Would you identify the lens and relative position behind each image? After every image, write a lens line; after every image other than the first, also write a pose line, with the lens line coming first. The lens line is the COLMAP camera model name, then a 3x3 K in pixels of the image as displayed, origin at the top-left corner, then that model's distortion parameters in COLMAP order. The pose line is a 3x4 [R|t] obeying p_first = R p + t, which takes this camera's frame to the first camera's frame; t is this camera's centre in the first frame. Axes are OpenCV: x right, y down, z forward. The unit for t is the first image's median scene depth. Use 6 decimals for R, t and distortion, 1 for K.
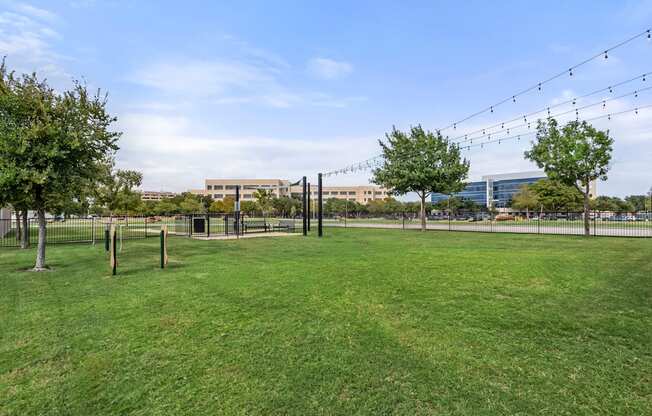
lens RADIAL K [[307.1, 0, 326.0], [0, 307.1, 208.0], [0, 0, 1]] dist [0.000434, 0.015847]
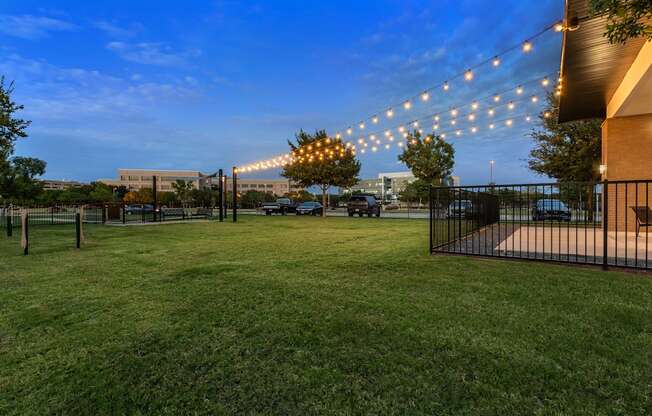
lens RADIAL K [[307.1, 0, 326.0], [0, 307.1, 208.0], [0, 0, 1]] dist [0.000434, 0.015847]
pose [[0.974742, 0.003324, 0.223310, 0.051323], [-0.006549, 0.999885, 0.013700, 0.019478], [-0.223239, -0.014816, 0.974651, -0.168697]]
